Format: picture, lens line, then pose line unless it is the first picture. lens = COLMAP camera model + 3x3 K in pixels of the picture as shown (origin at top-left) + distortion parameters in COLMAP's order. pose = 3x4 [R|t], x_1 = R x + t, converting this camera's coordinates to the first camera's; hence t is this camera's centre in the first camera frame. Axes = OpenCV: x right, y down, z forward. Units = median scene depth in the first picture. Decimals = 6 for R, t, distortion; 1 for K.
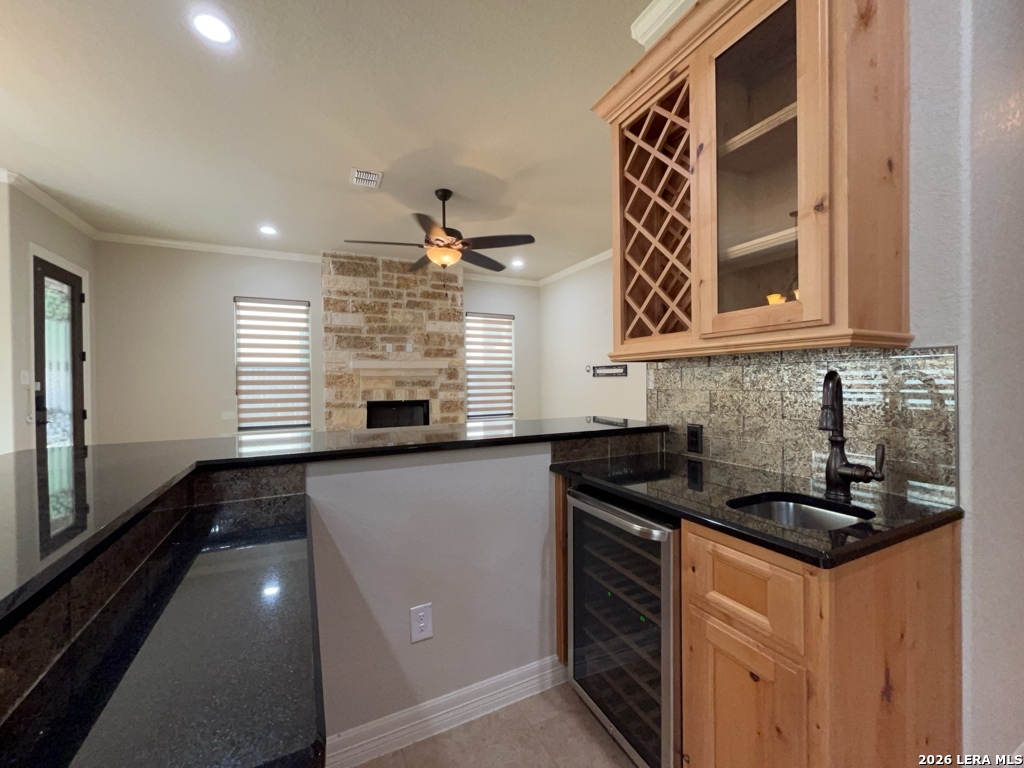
lens RADIAL K [[413.8, 0, 514.8], [0, 413.8, 384.7], [0, 0, 1]] dist [-0.002014, -0.000445]
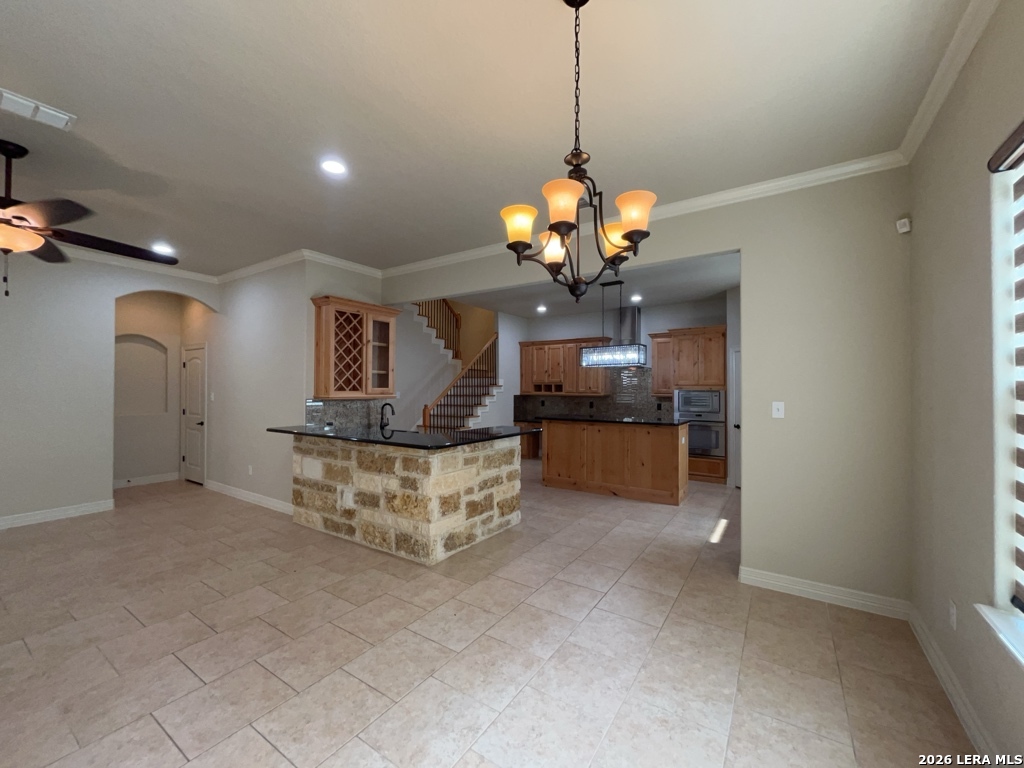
lens RADIAL K [[413.8, 0, 514.8], [0, 413.8, 384.7], [0, 0, 1]] dist [-0.002014, -0.000445]
pose [[-0.500649, 0.016404, 0.865495, -0.802016], [0.009566, 0.999864, -0.013417, -0.032880], [-0.865597, 0.001563, -0.500738, 0.416874]]
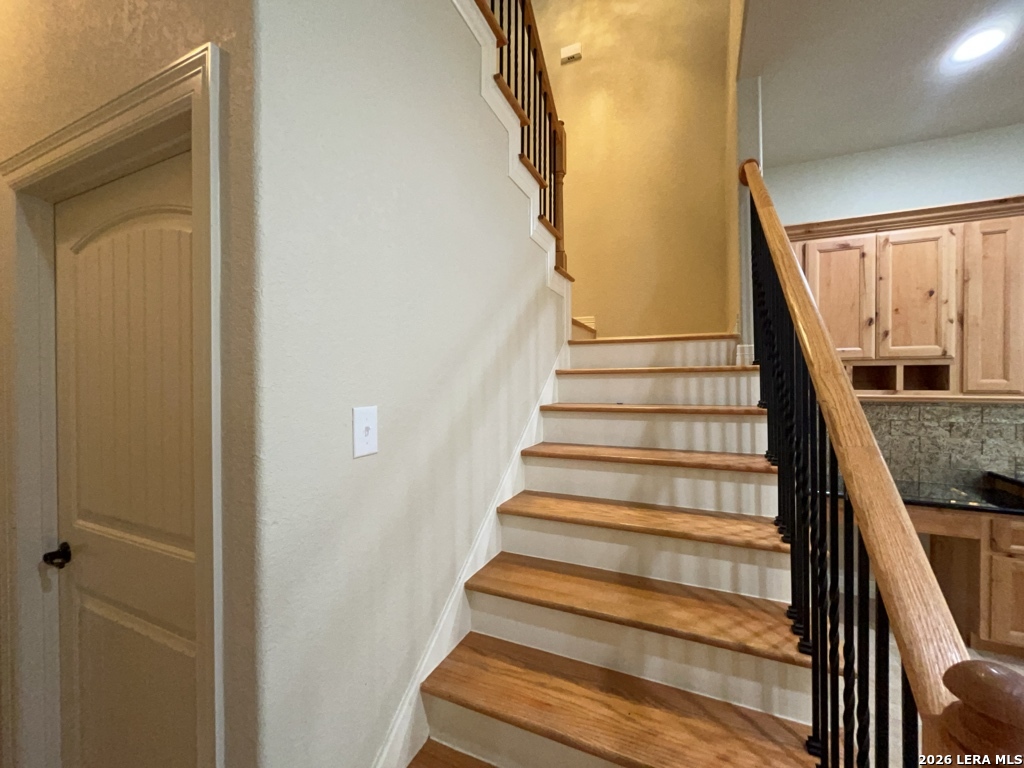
lens RADIAL K [[413.8, 0, 514.8], [0, 413.8, 384.7], [0, 0, 1]] dist [-0.002014, -0.000445]
pose [[-0.632641, 0.007861, 0.774405, 0.338618], [0.016720, 0.999854, 0.003510, -0.040023], [-0.774265, 0.015169, -0.632680, 0.143662]]
